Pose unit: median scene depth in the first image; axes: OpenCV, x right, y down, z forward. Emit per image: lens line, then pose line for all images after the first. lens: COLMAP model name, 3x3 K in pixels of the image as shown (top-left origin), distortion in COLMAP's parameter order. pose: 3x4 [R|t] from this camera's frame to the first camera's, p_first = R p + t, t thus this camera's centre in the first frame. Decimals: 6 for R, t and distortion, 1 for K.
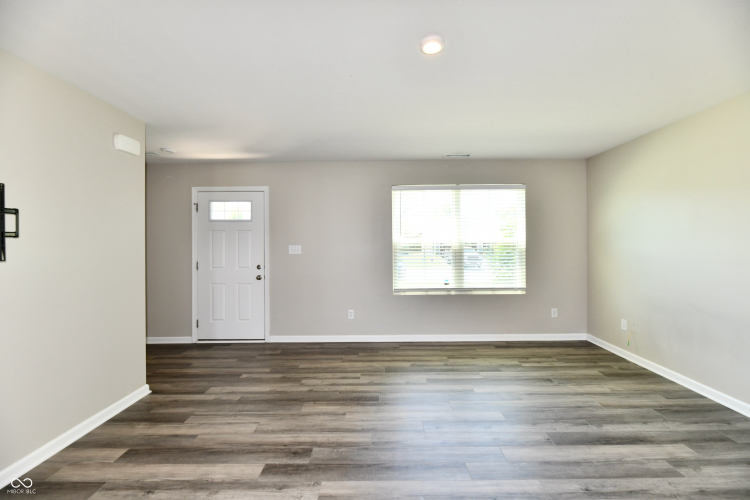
lens RADIAL K [[308.0, 0, 380.1], [0, 308.0, 242.2], [0, 0, 1]] dist [-0.000104, -0.000276]
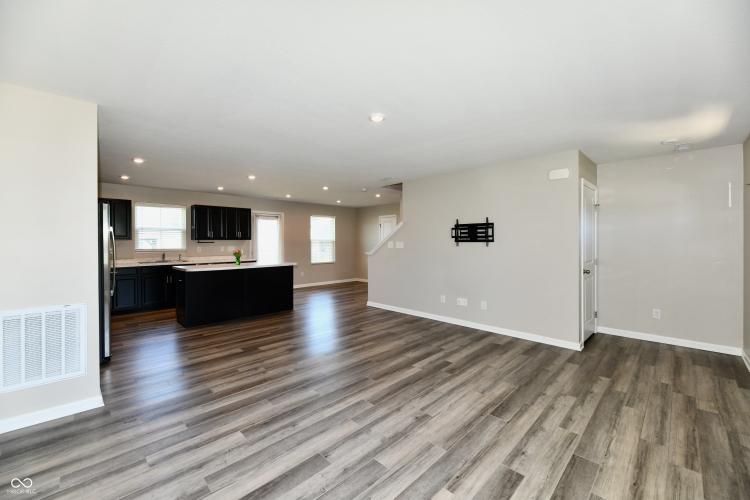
lens RADIAL K [[308.0, 0, 380.1], [0, 308.0, 242.2], [0, 0, 1]] dist [-0.000104, -0.000276]
pose [[-0.697937, 0.011497, -0.716067, 0.905033], [0.009444, 0.999932, 0.006851, -0.001216], [0.716097, -0.001981, -0.697998, 1.465970]]
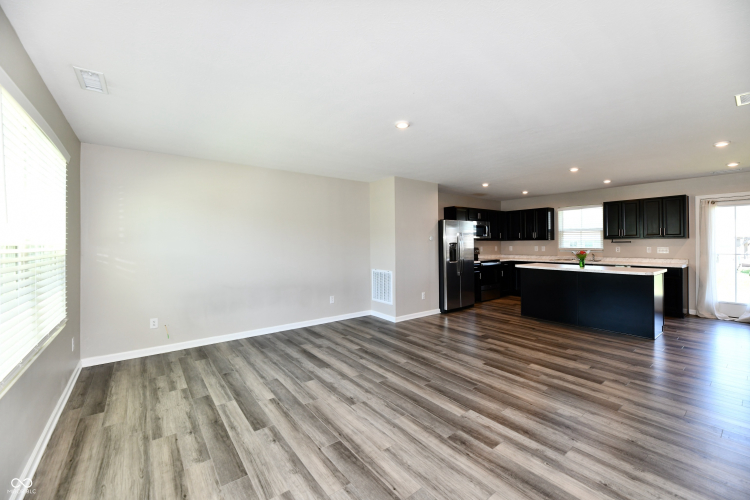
lens RADIAL K [[308.0, 0, 380.1], [0, 308.0, 242.2], [0, 0, 1]] dist [-0.000104, -0.000276]
pose [[-0.615860, 0.014245, 0.787727, -0.734533], [0.009628, 0.999898, -0.010554, 0.012746], [-0.787797, 0.001084, -0.615934, 1.469378]]
